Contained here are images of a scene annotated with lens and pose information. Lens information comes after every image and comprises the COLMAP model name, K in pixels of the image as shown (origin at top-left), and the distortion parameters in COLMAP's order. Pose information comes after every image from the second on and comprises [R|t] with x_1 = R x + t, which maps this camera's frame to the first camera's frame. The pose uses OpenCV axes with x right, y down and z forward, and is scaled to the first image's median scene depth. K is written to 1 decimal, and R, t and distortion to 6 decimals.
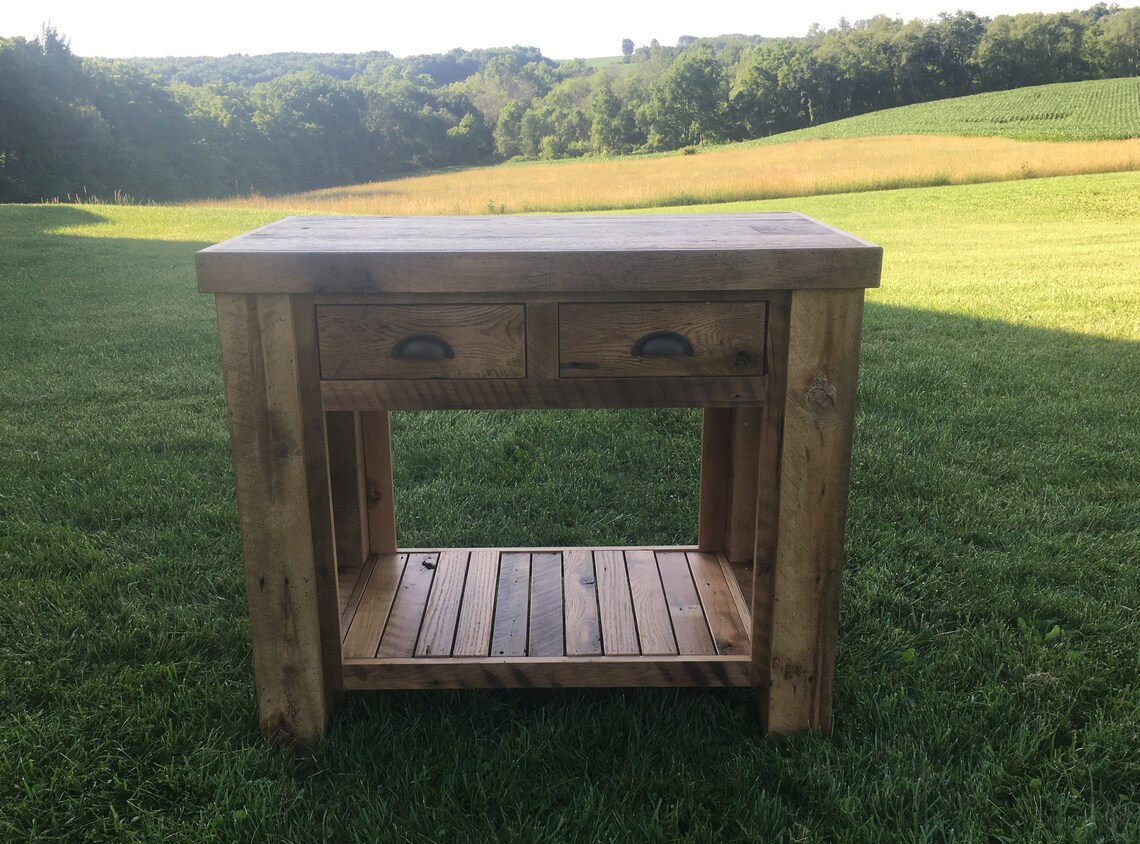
lens RADIAL K [[1054.9, 0, 570.0], [0, 1054.9, 422.0], [0, 0, 1]] dist [0.056074, -0.002154]
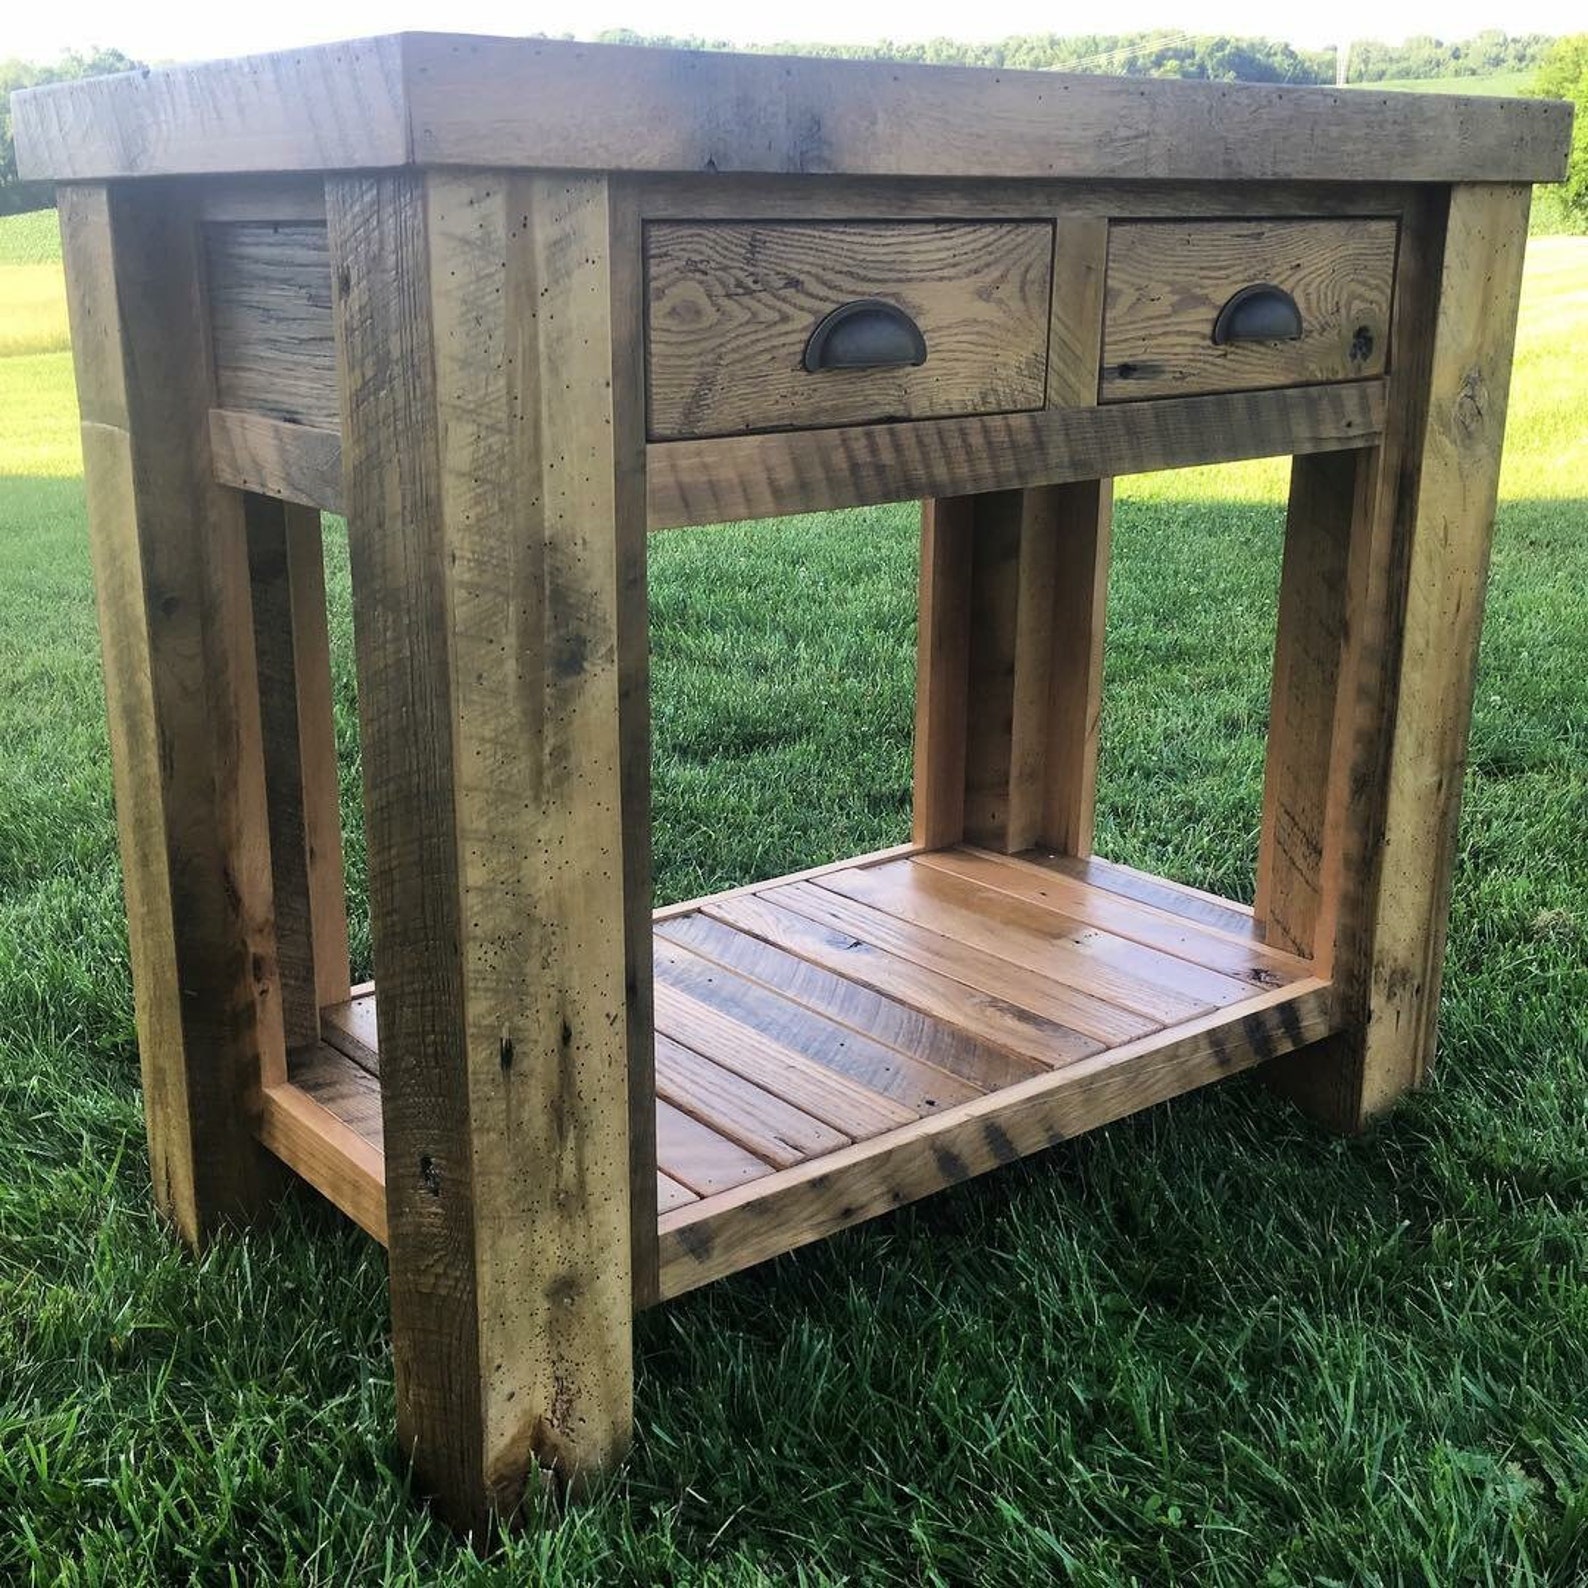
lens RADIAL K [[1975.3, 0, 794.0], [0, 1975.3, 794.0], [0, 0, 1]] dist [0.039397, -0.015504]
pose [[0.784494, -0.167824, 0.596997, -0.588590], [0.174157, 0.983565, 0.047639, 0.052297], [-0.595180, 0.066598, 0.800828, 0.417321]]
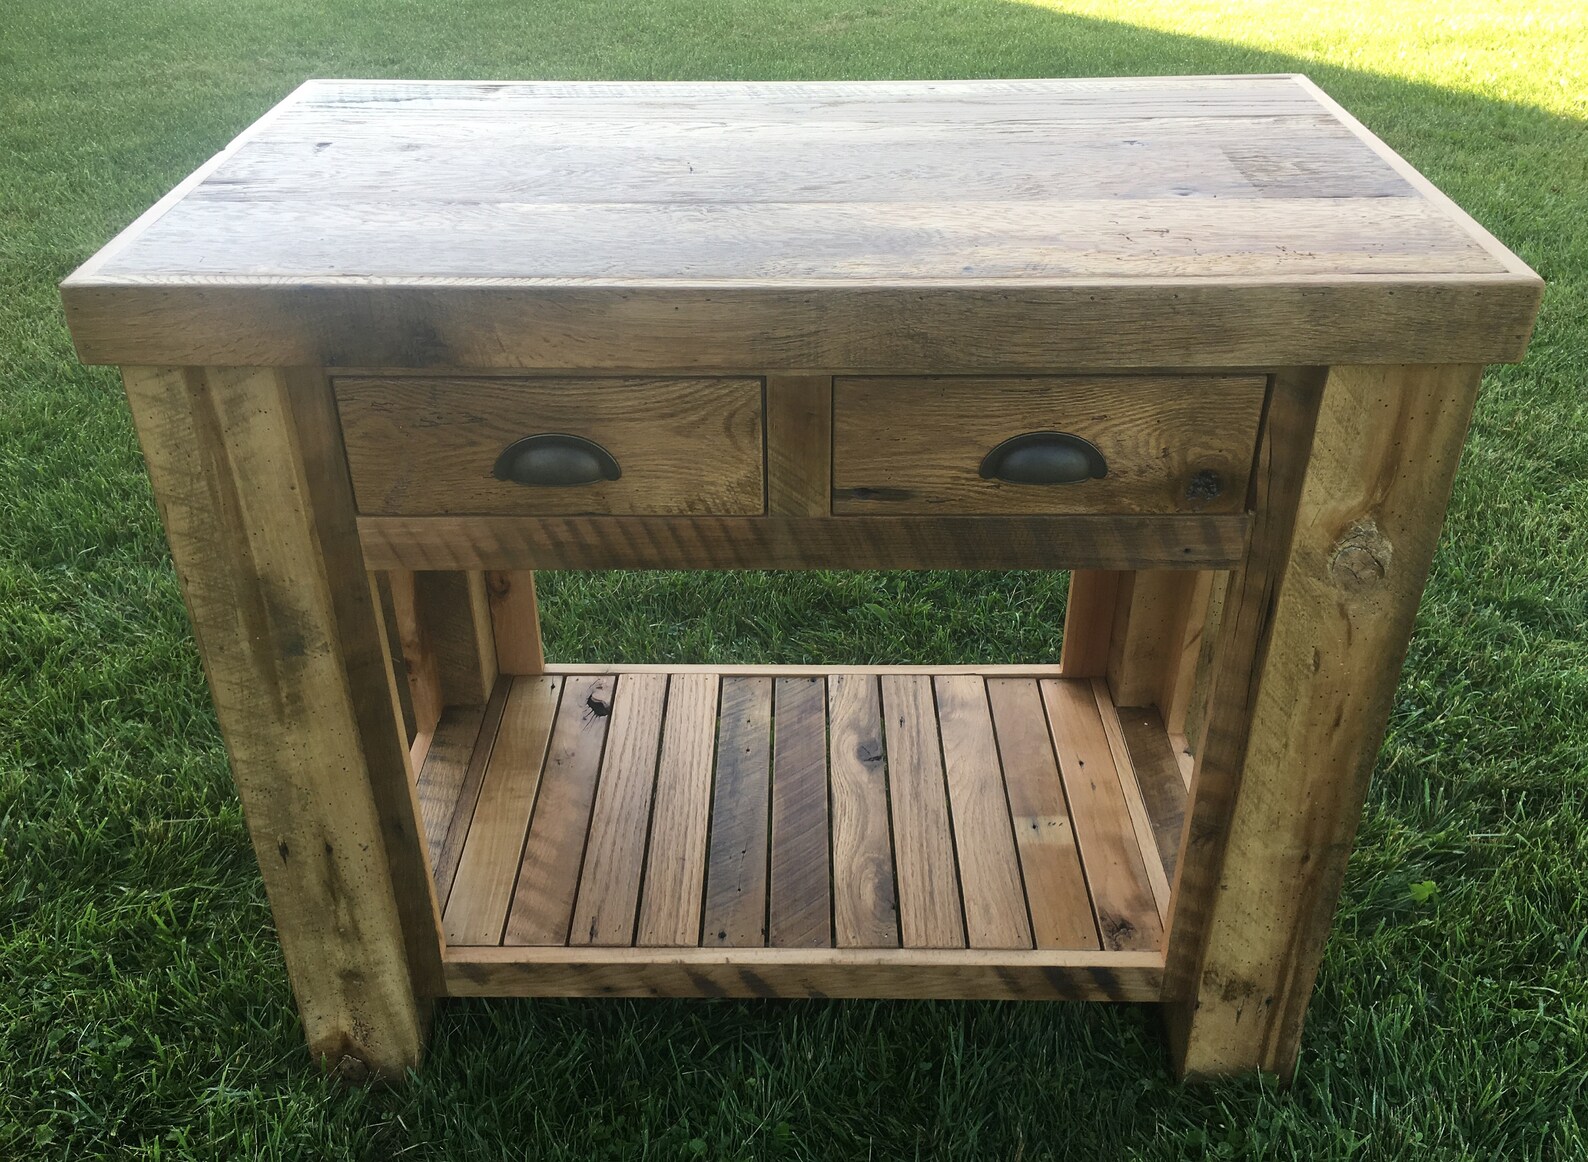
lens RADIAL K [[1454.6, 0, 794.0], [0, 1454.6, 581.0], [0, 0, 1]] dist [0.080628, -0.118502]
pose [[0.999750, 0.011602, -0.019097, -0.013920], [-0.006039, 0.963125, 0.268985, -0.188160], [0.021513, -0.268803, 0.962955, 0.311958]]
